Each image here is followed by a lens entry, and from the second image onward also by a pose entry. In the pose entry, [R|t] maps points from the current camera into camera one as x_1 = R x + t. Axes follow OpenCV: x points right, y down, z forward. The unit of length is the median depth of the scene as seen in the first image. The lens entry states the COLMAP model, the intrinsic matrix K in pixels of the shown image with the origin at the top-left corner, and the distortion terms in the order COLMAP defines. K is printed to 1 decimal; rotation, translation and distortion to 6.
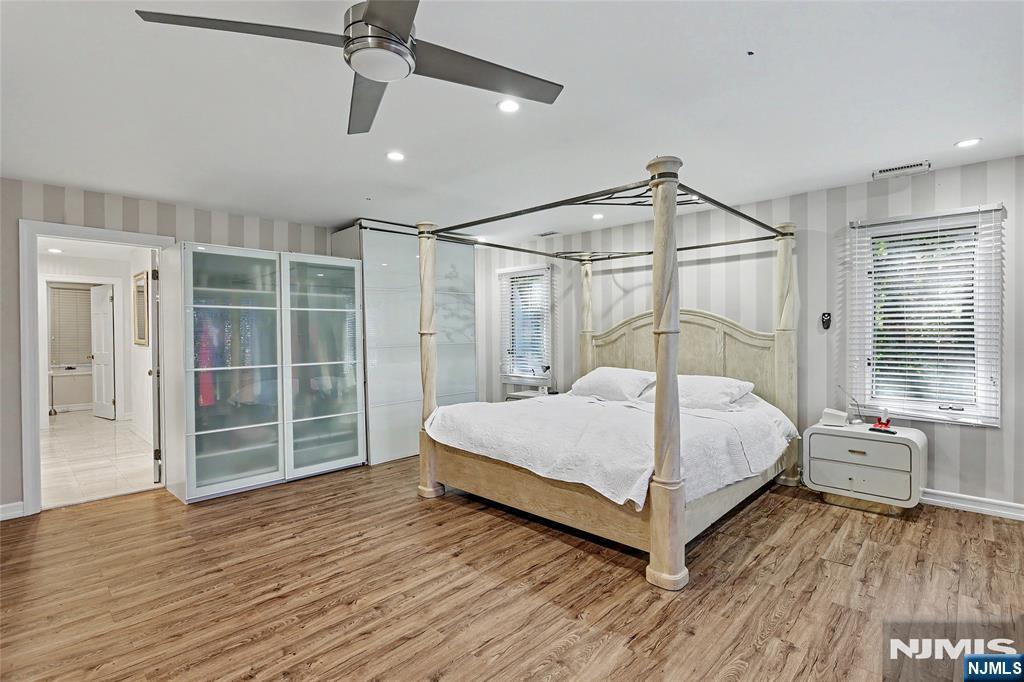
lens RADIAL K [[488.0, 0, 509.5], [0, 488.0, 343.2], [0, 0, 1]] dist [-0.006436, 0.000498]
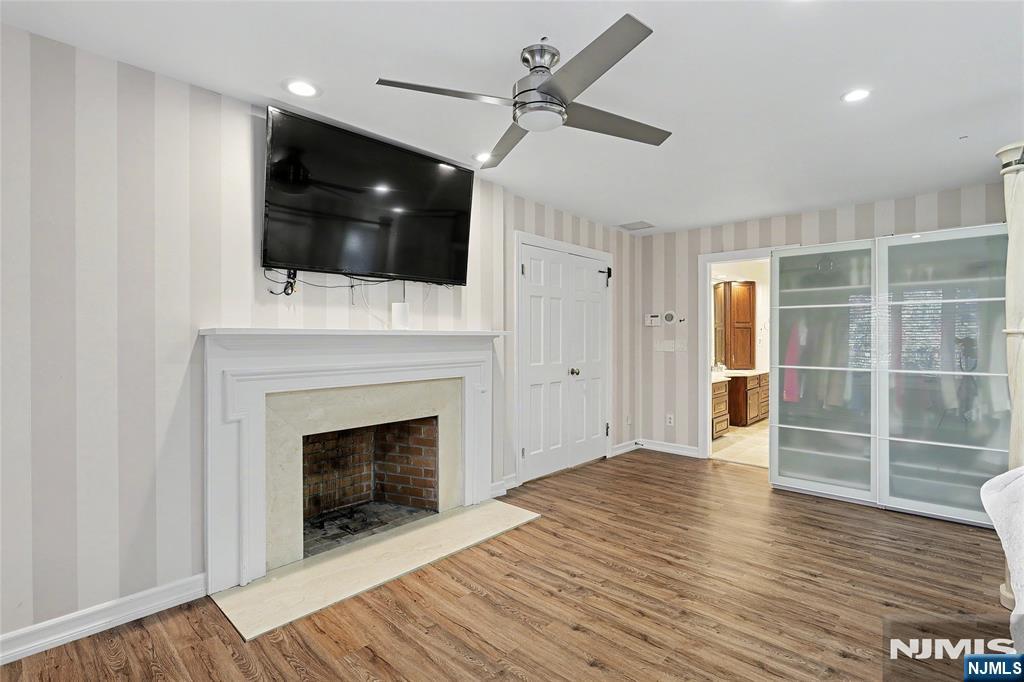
lens RADIAL K [[488.0, 0, 510.6], [0, 488.0, 338.4], [0, 0, 1]] dist [-0.006436, 0.000498]
pose [[0.002825, 0.008960, -0.999956, 0.431679], [-0.020973, 0.999740, 0.008899, -0.004177], [0.999776, 0.020946, 0.003012, 0.396421]]
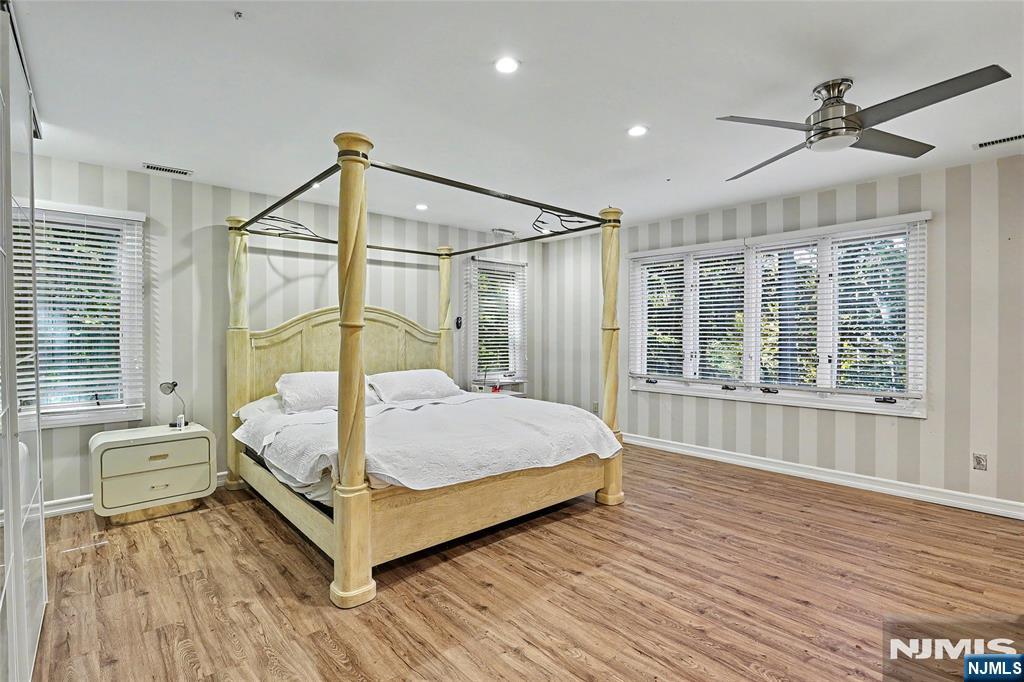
lens RADIAL K [[488.0, 0, 515.2], [0, 488.0, 335.2], [0, 0, 1]] dist [-0.006436, 0.000498]
pose [[0.070461, 0.003257, 0.997509, -0.772560], [0.024045, 0.999699, -0.004962, -0.000050], [-0.997225, 0.024335, 0.070361, 0.795482]]
